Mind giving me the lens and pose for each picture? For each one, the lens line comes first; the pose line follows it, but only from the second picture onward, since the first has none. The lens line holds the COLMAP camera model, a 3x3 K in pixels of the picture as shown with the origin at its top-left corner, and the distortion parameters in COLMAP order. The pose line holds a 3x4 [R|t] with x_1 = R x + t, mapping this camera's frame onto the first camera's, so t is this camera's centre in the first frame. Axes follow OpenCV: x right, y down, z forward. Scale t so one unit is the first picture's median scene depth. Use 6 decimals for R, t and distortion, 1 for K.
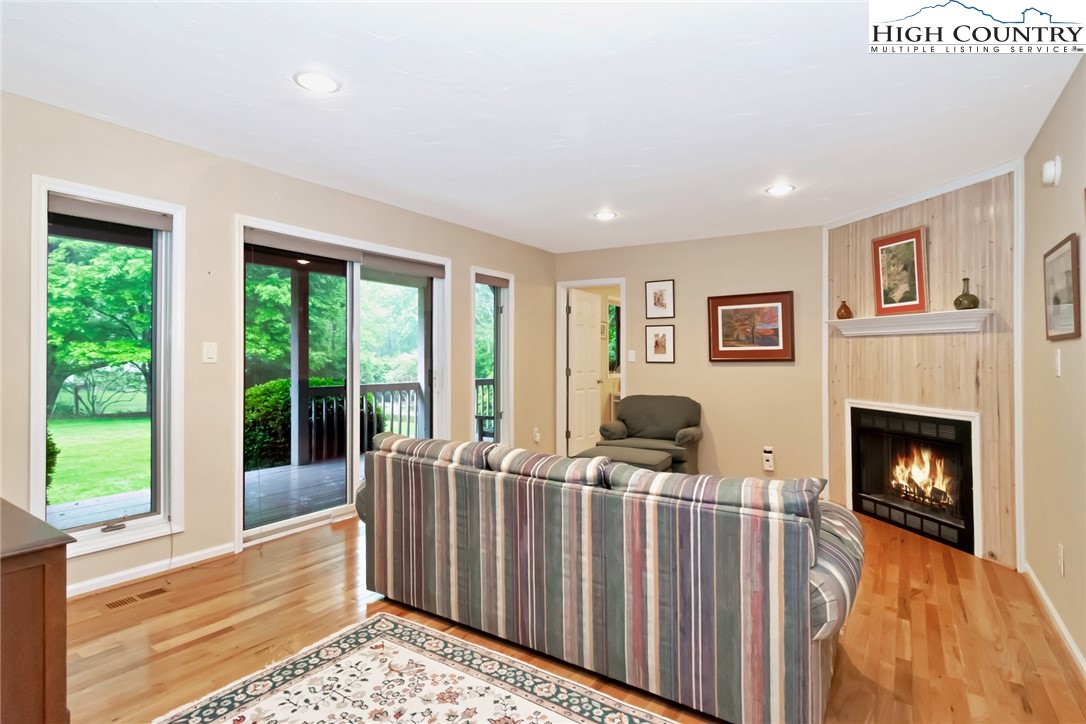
lens RADIAL K [[551.3, 0, 542.0], [0, 551.3, 361.2], [0, 0, 1]] dist [0.016535, -0.000124]
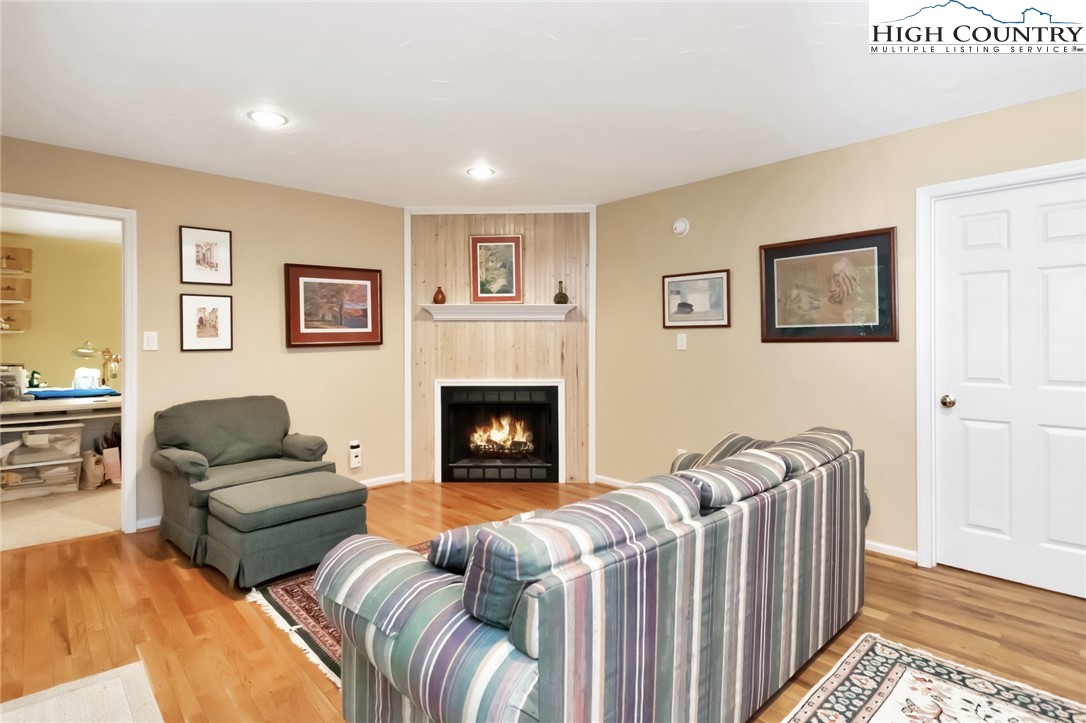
lens RADIAL K [[551.3, 0, 546.1], [0, 551.3, 340.0], [0, 0, 1]] dist [0.016535, -0.000124]
pose [[0.232925, -0.010992, 0.972433, -0.466116], [0.013711, 0.999874, 0.008017, -0.013360], [-0.972398, 0.011466, 0.233046, 0.594555]]
